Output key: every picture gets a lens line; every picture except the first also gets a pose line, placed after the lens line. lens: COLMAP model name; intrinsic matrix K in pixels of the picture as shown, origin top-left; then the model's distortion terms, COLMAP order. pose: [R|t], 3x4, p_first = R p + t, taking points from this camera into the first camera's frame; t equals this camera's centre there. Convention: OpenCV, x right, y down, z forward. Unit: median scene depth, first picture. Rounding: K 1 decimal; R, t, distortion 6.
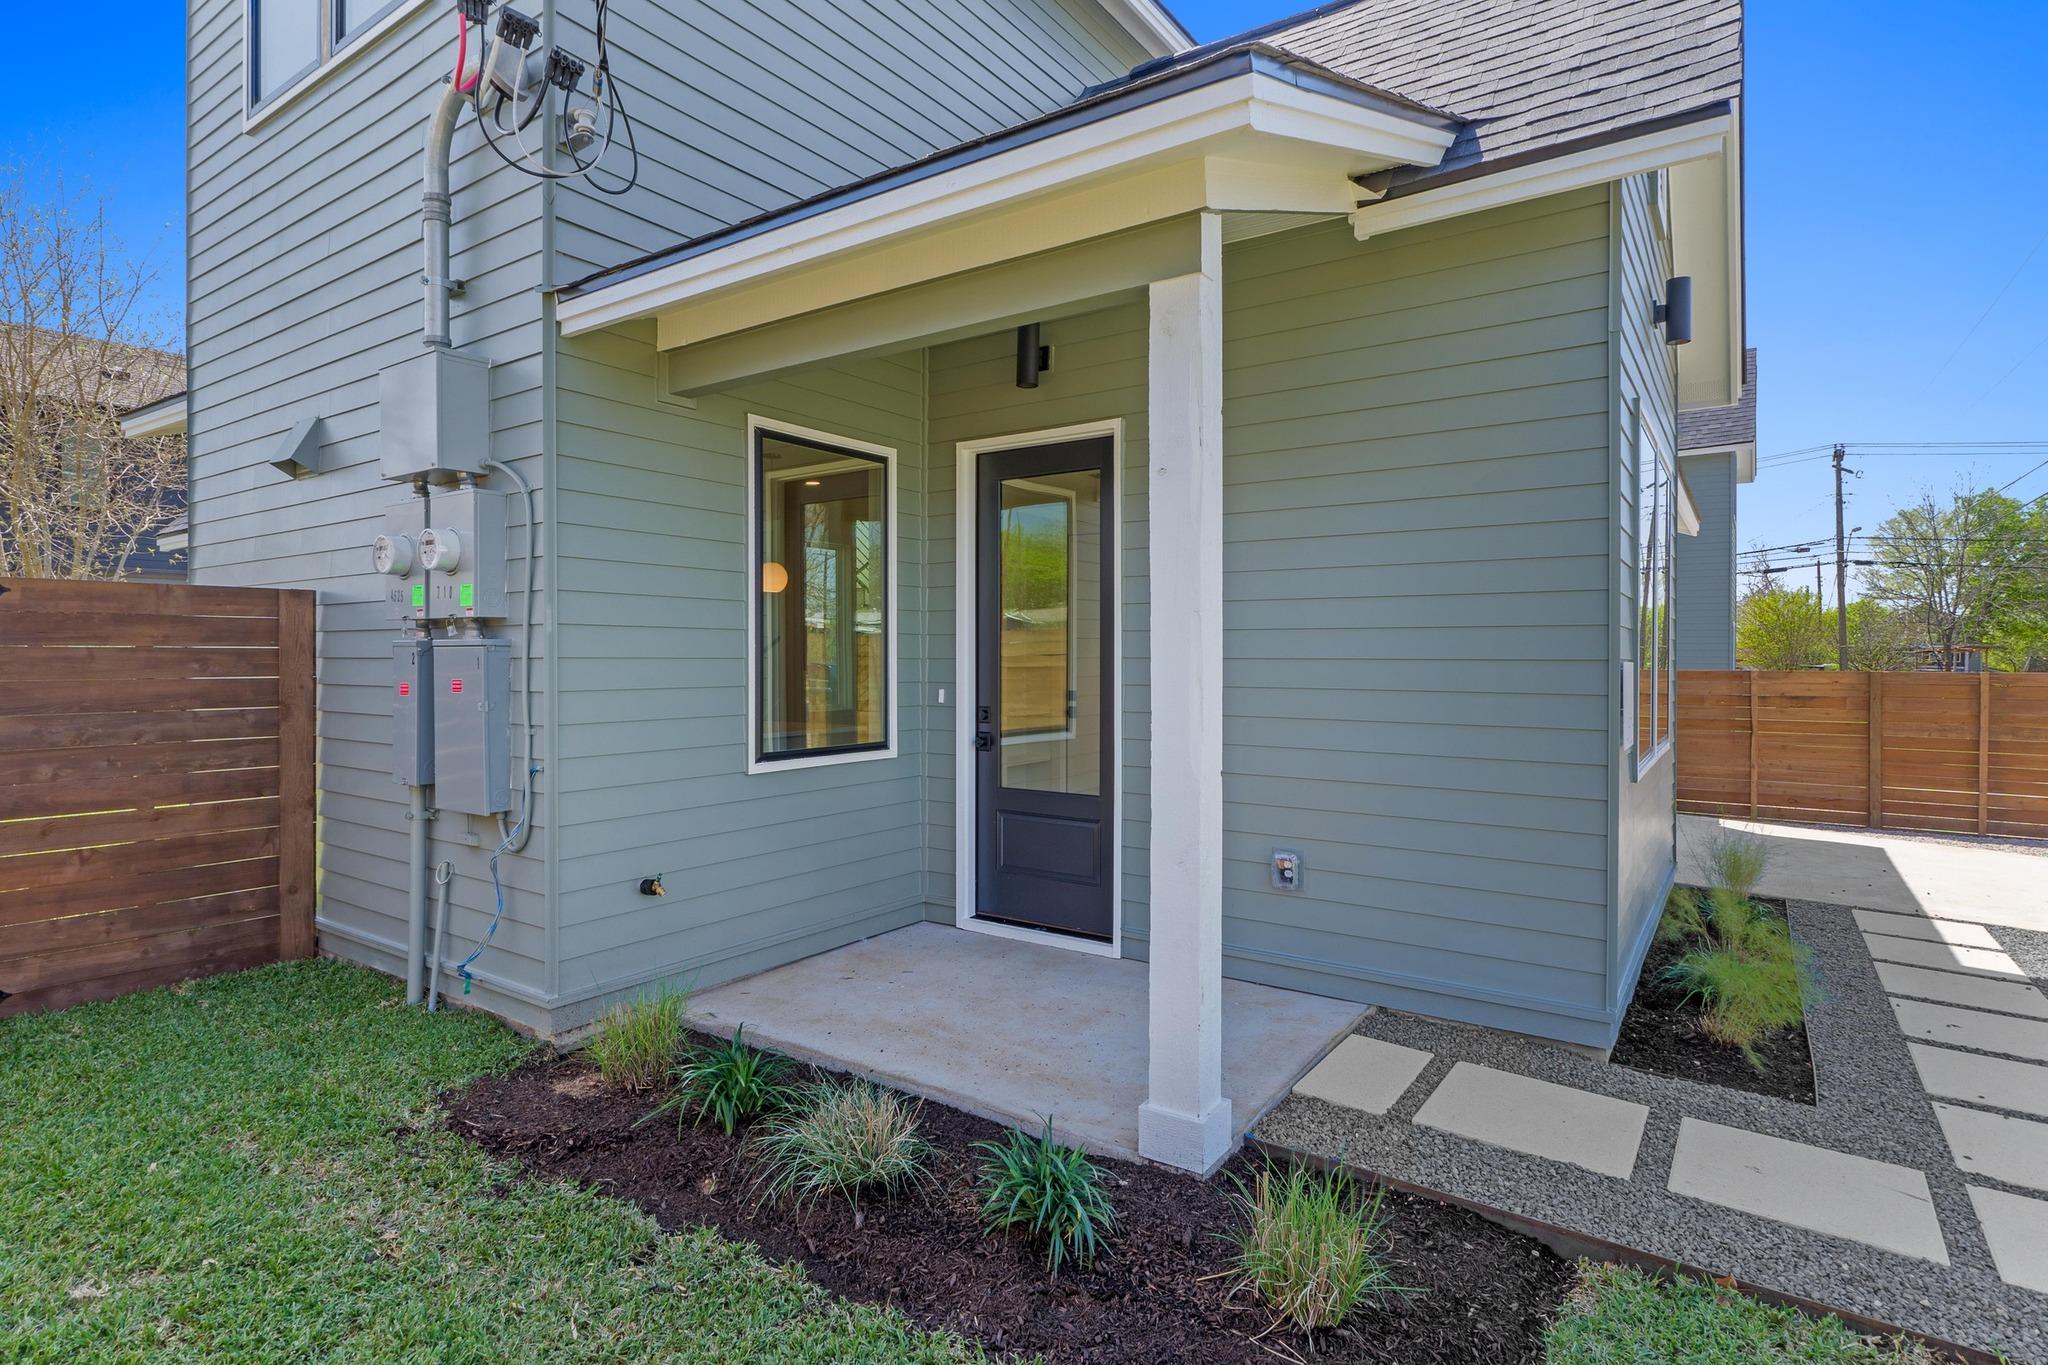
lens RADIAL K [[1077.1, 0, 1036.5], [0, 1077.1, 667.0], [0, 0, 1]] dist [-0.002804, 0.003297]
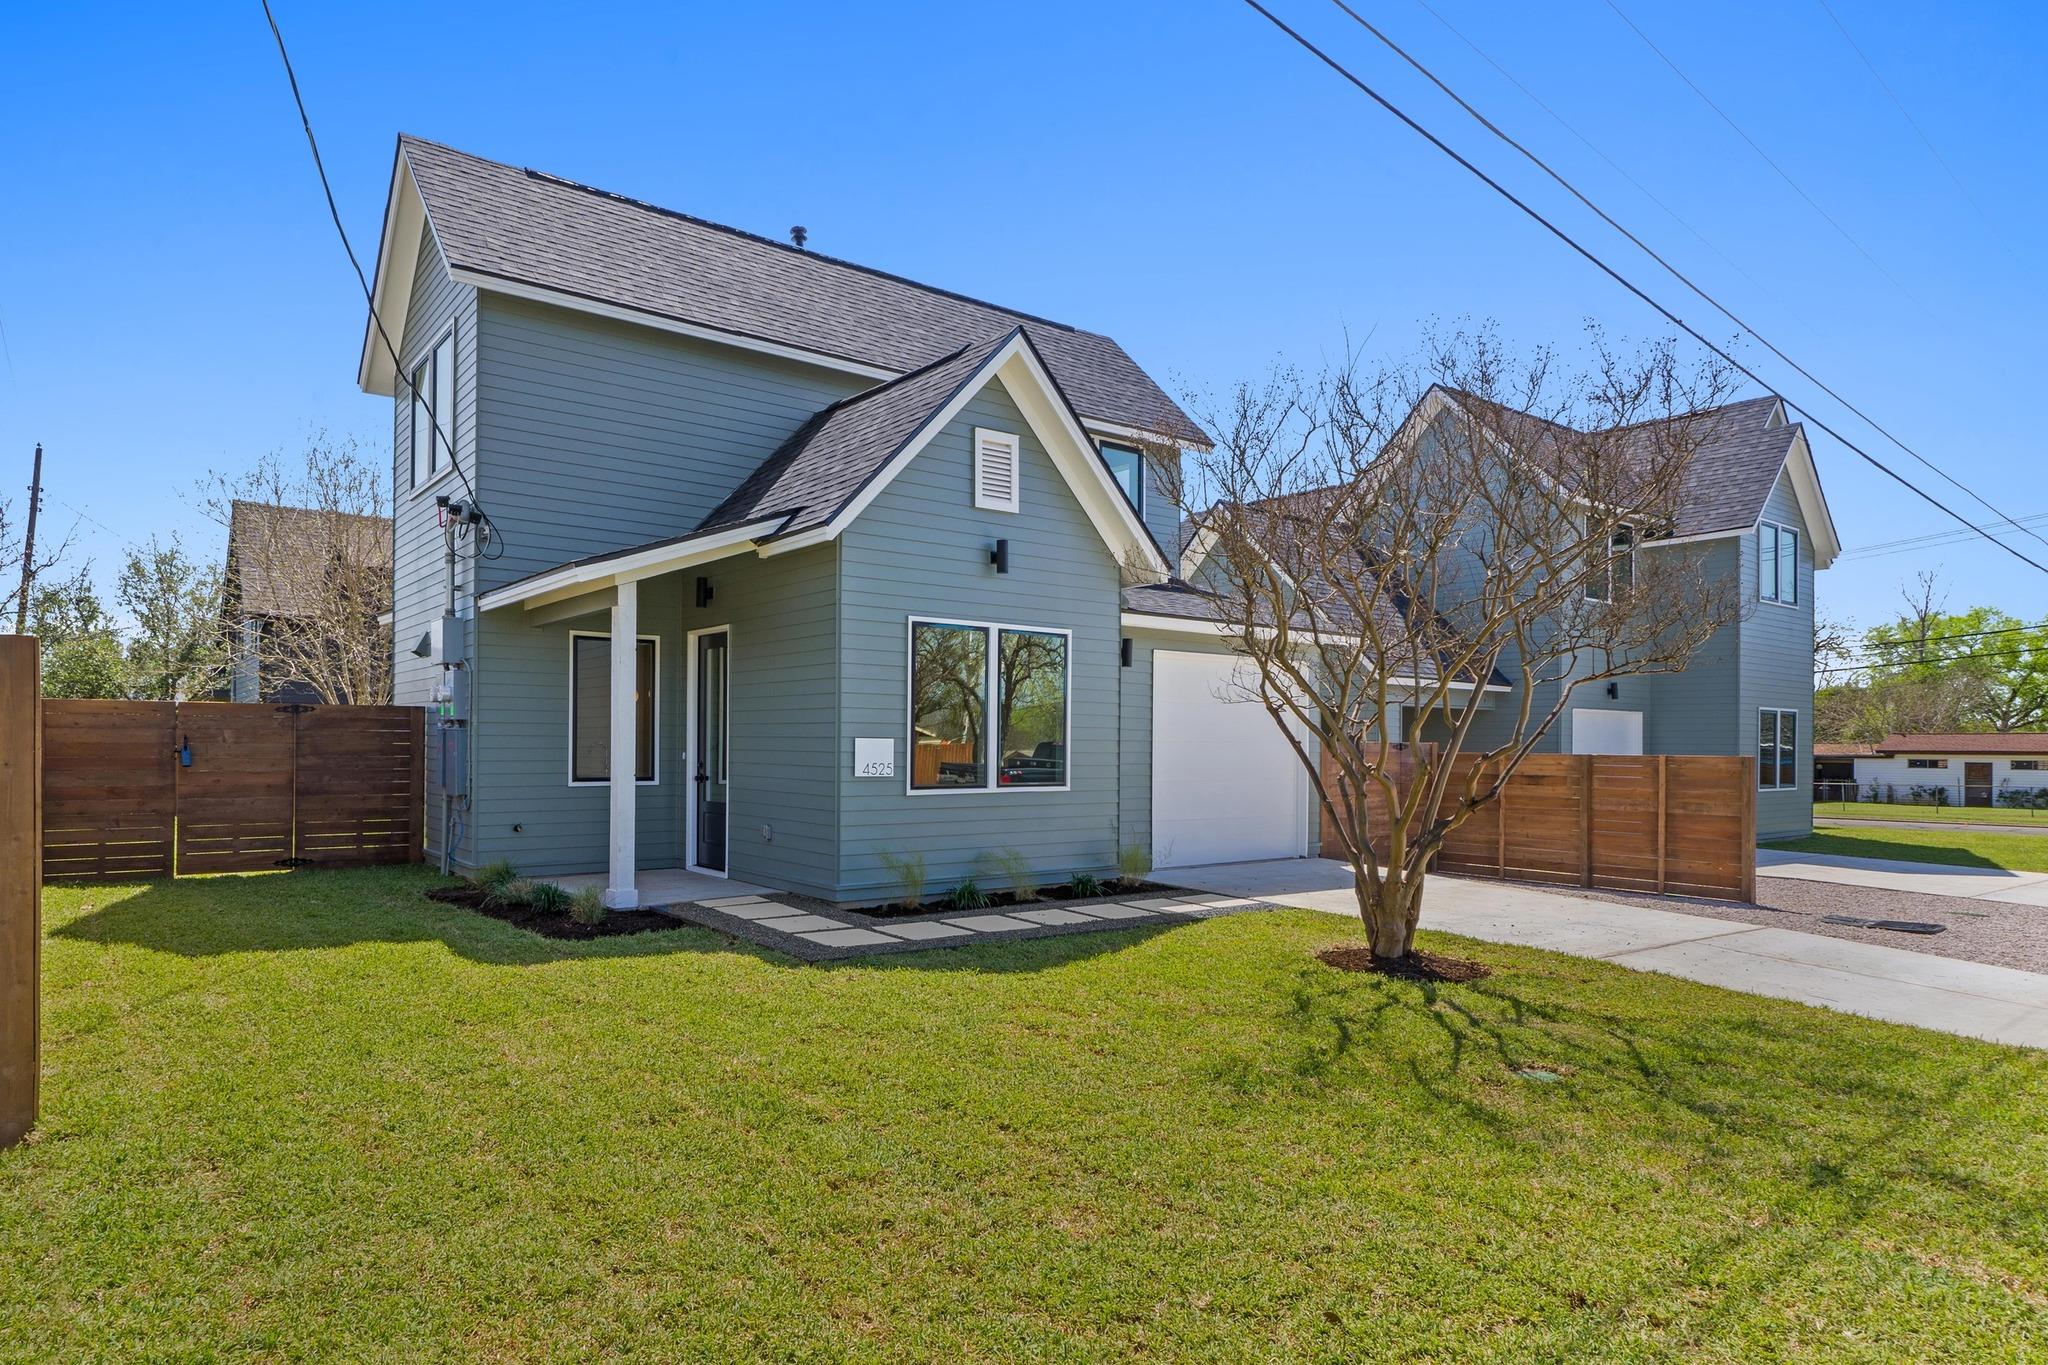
lens RADIAL K [[1077.1, 0, 867.4], [0, 1077.1, 741.4], [0, 0, 1]] dist [-0.002804, 0.003297]
pose [[0.946162, 0.005459, -0.323647, 1.004088], [-0.008750, 0.999924, -0.008714, 0.016492], [0.323575, 0.011076, 0.946138, -0.902982]]
